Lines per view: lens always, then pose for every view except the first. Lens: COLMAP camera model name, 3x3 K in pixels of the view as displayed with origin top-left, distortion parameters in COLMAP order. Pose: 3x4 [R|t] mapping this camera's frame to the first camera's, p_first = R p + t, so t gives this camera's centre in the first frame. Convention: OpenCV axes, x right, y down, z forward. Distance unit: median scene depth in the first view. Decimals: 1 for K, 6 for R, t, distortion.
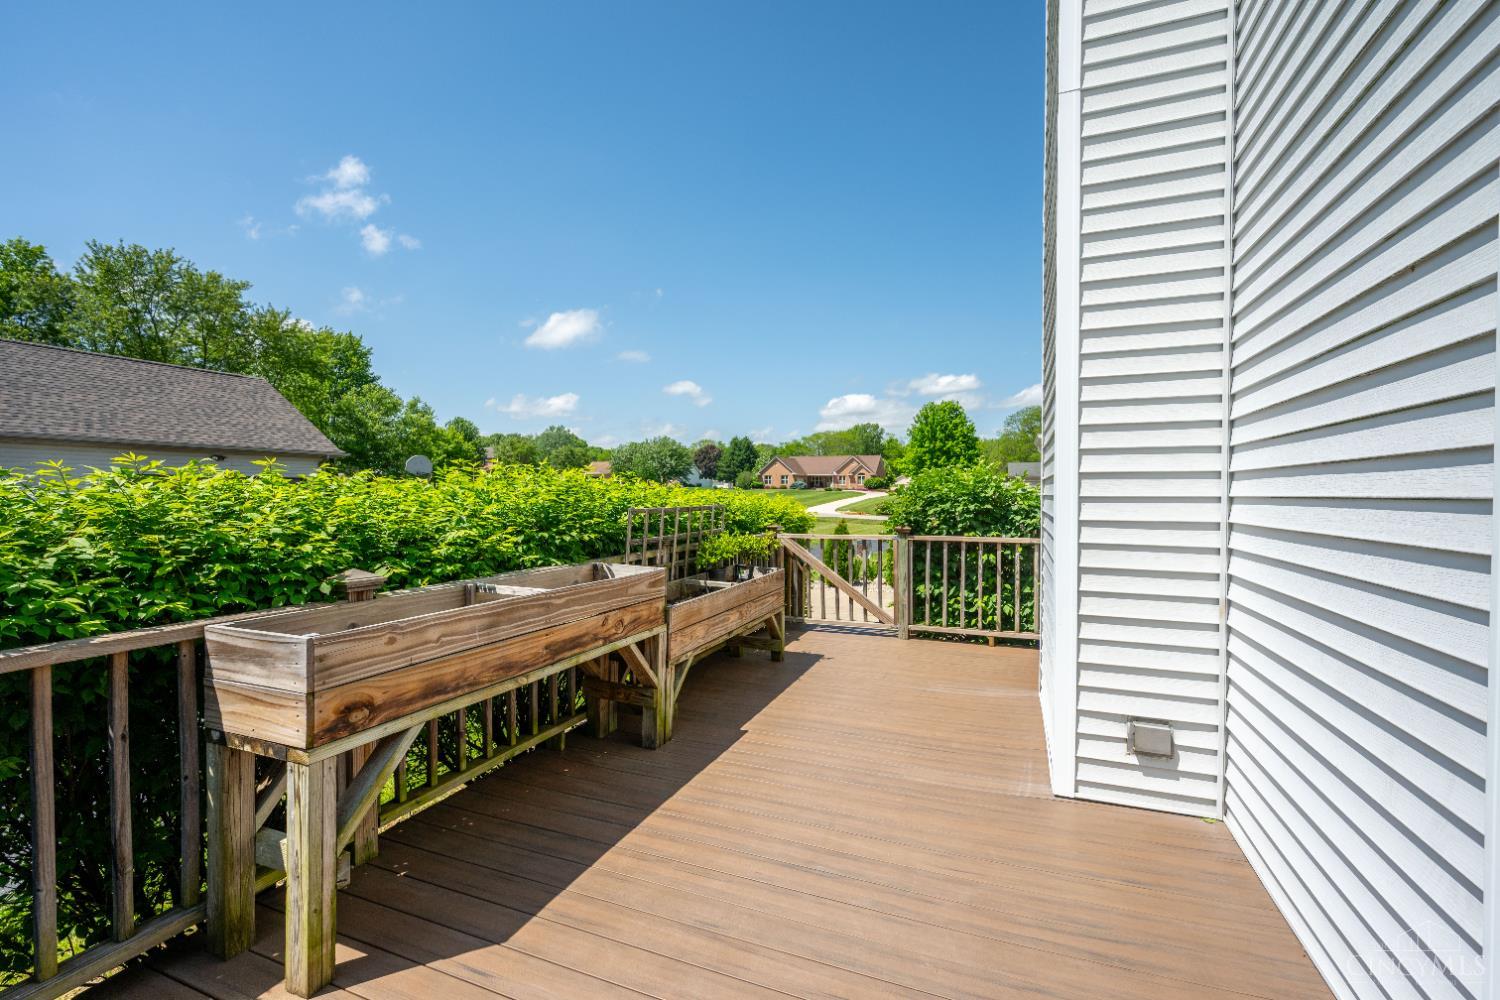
lens RADIAL K [[658.5, 0, 750.0], [0, 658.5, 500.0], [0, 0, 1]] dist [-0.003874, -0.000673]
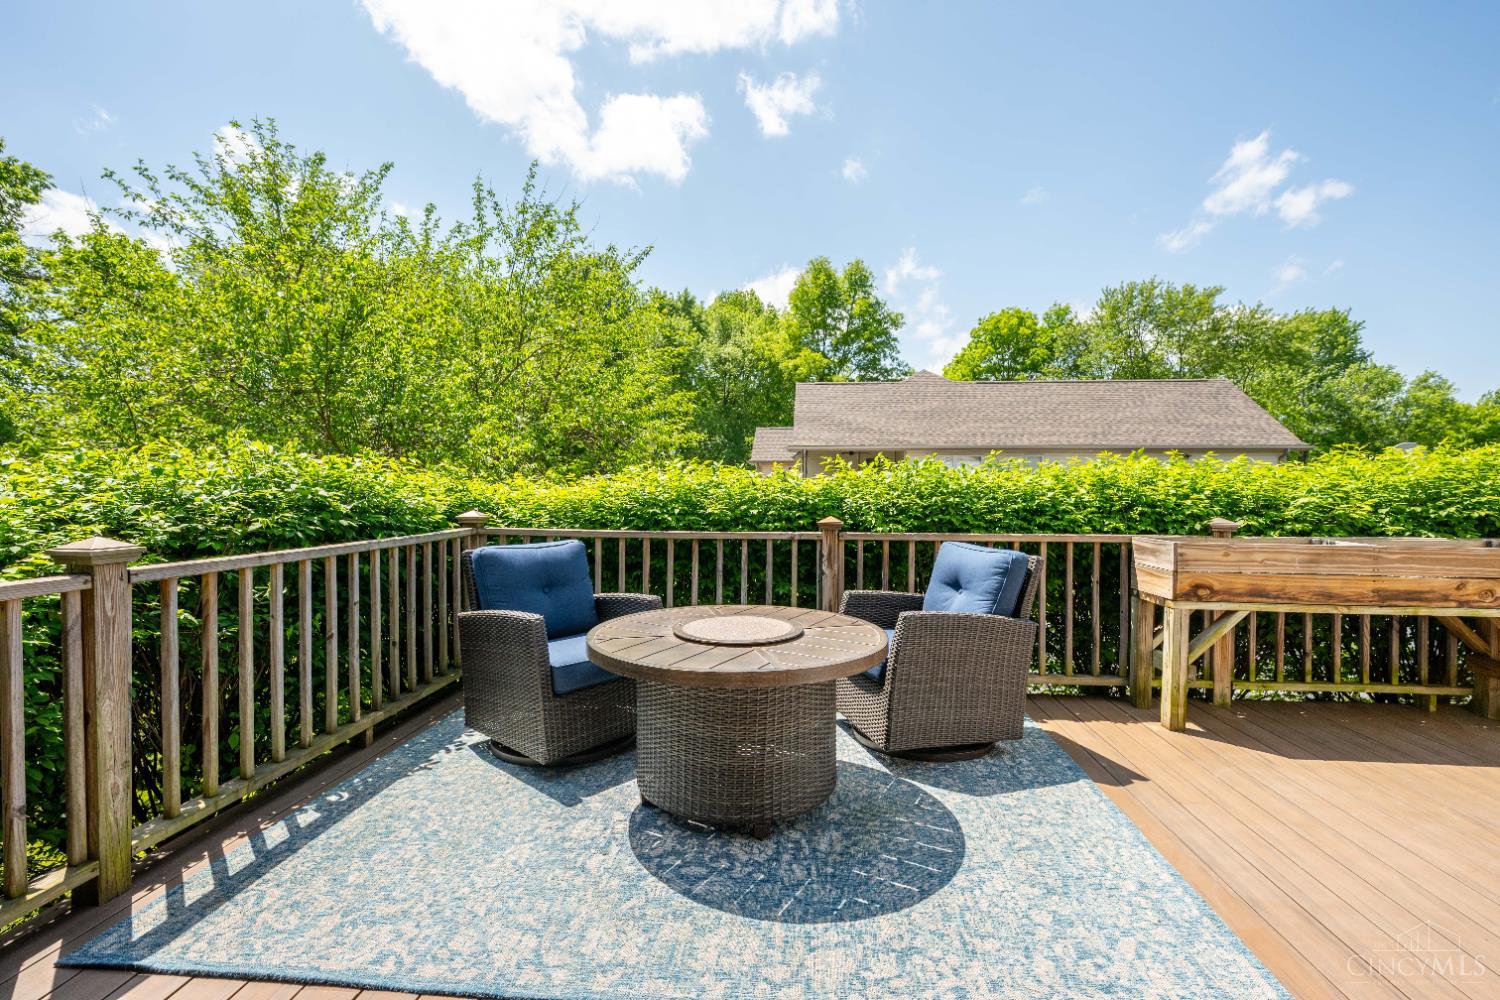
lens RADIAL K [[674.6, 0, 750.0], [0, 674.6, 500.0], [0, 0, 1]] dist [-0.001745, -0.000962]
pose [[0.302518, 0.017325, -0.952986, 0.644212], [-0.015045, 0.999797, 0.013400, 0.061409], [0.953025, 0.010284, 0.302717, -0.608030]]
